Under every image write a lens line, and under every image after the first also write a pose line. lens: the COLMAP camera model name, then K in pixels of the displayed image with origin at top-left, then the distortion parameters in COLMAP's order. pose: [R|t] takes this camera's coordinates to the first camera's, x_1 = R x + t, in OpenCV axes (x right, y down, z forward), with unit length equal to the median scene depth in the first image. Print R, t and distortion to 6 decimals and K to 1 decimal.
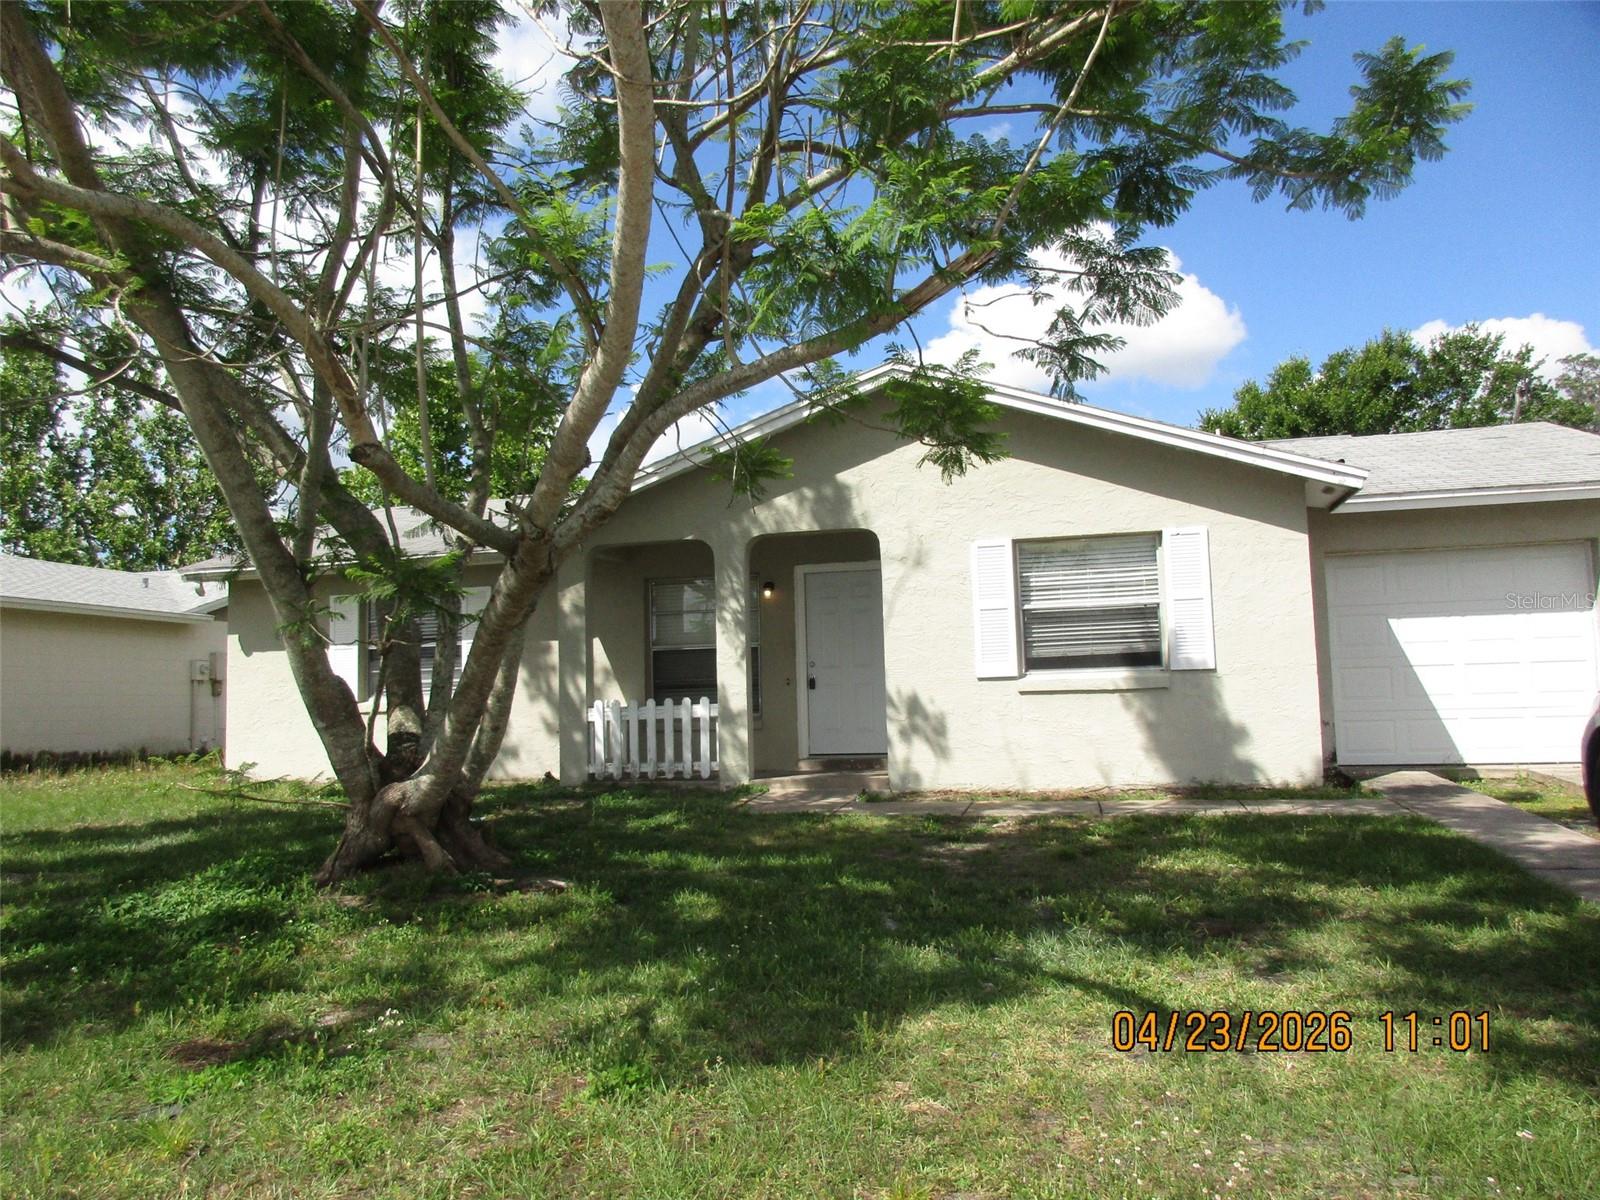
lens RADIAL K [[1198.8, 0, 799.8], [0, 1198.8, 607.9], [0, 0, 1]] dist [0.003884, 0.004952]
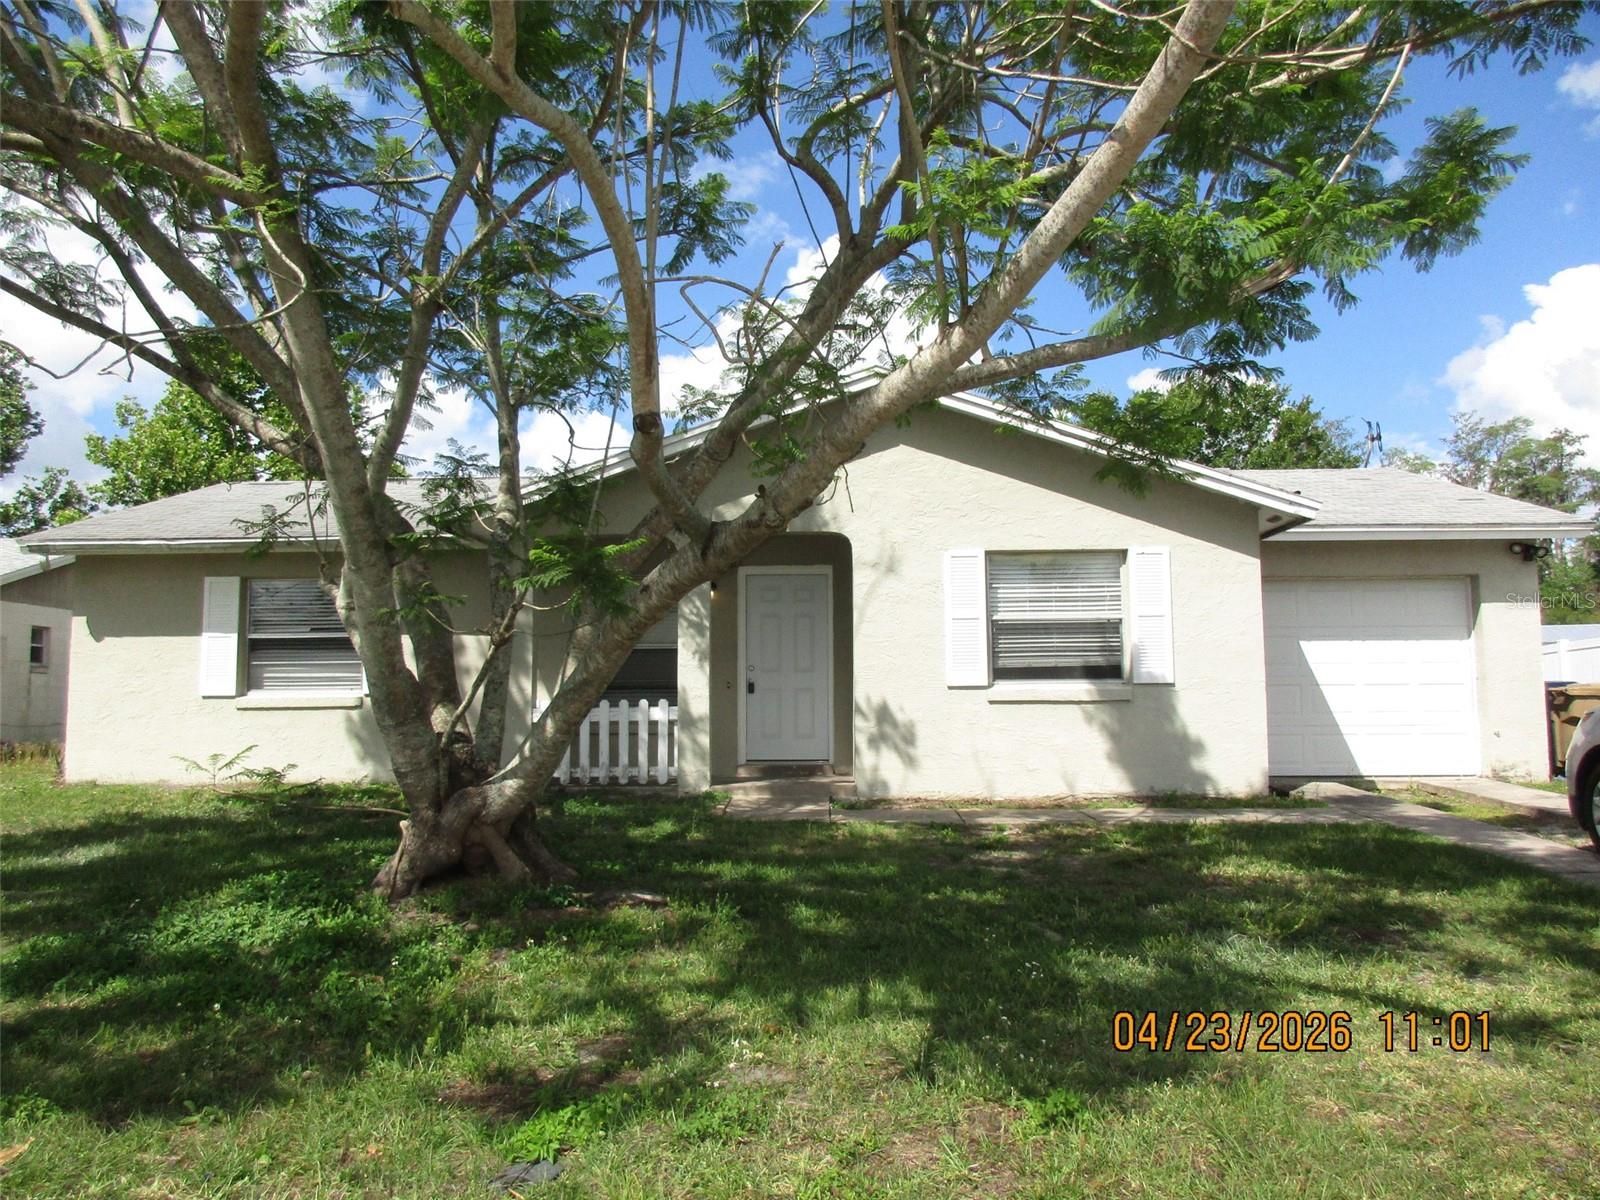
lens RADIAL K [[1200.0, 0, 800.0], [0, 1200.0, 600.0], [0, 0, 1]] dist [0.003315, -0.000303]
pose [[0.976970, 0.039311, 0.209724, -0.187615], [-0.036865, 0.999199, -0.015559, 0.006279], [-0.210168, 0.007469, 0.977637, 0.040835]]
